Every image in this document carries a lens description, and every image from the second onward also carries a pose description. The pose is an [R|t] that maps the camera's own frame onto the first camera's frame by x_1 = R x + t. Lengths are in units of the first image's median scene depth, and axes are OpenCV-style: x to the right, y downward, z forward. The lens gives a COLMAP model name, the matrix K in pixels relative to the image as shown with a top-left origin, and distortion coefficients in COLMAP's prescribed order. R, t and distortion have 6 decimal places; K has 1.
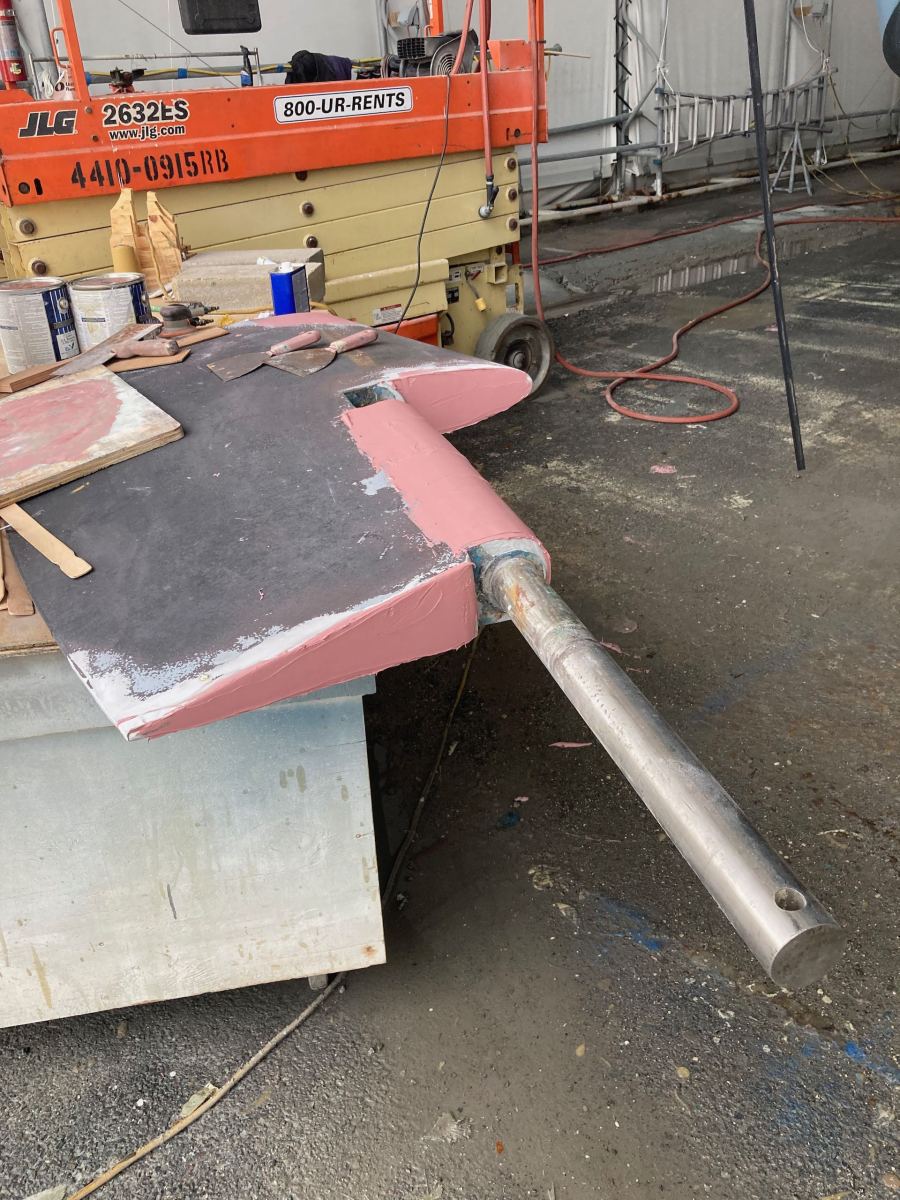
lens RADIAL K [[982.3, 0, 450.0], [0, 982.3, 600.0], [0, 0, 1]] dist [0.025701, -0.005132]
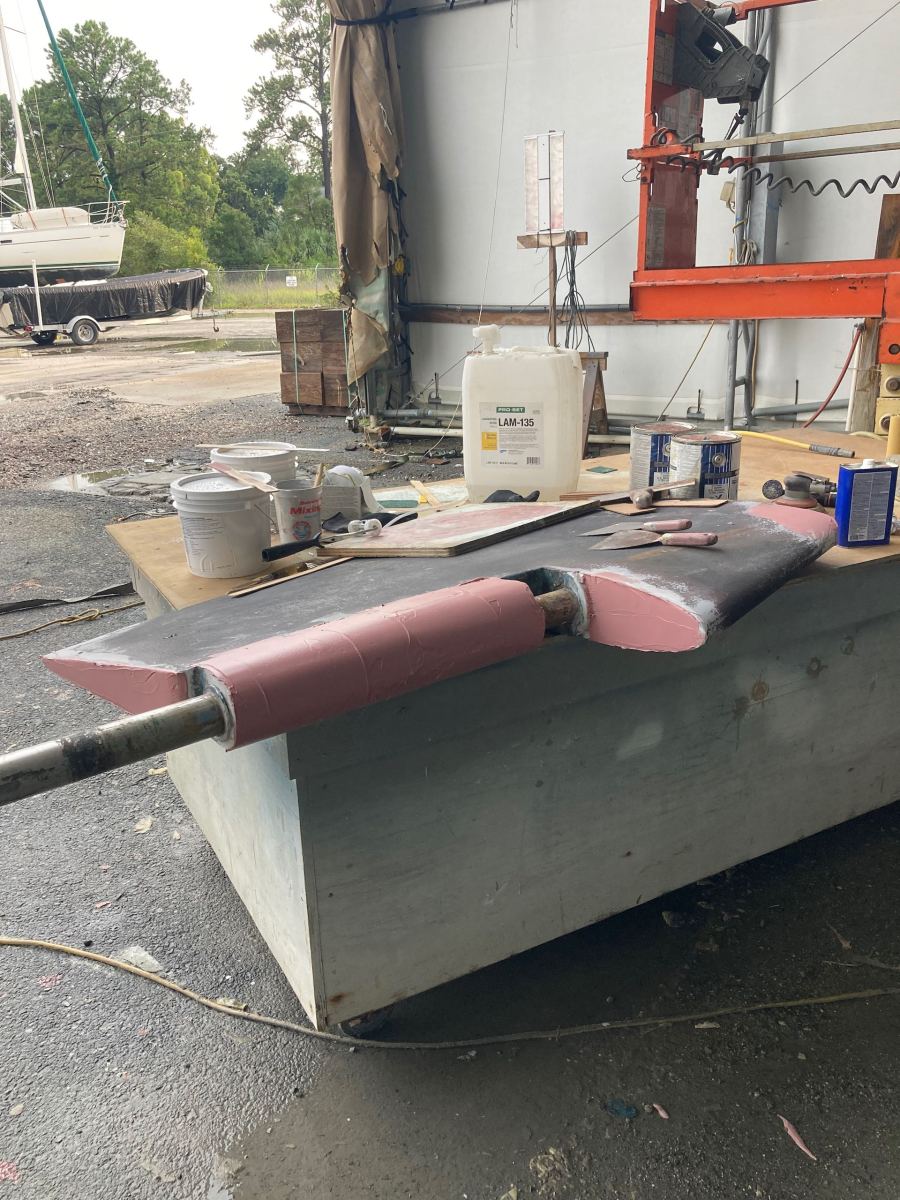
lens RADIAL K [[982.3, 0, 450.0], [0, 982.3, 600.0], [0, 0, 1]] dist [0.025701, -0.005132]
pose [[0.327683, 0.342695, -0.880445, 0.792416], [-0.435017, 0.881964, 0.181383, -0.327648], [0.838680, 0.323573, 0.438083, 0.472225]]
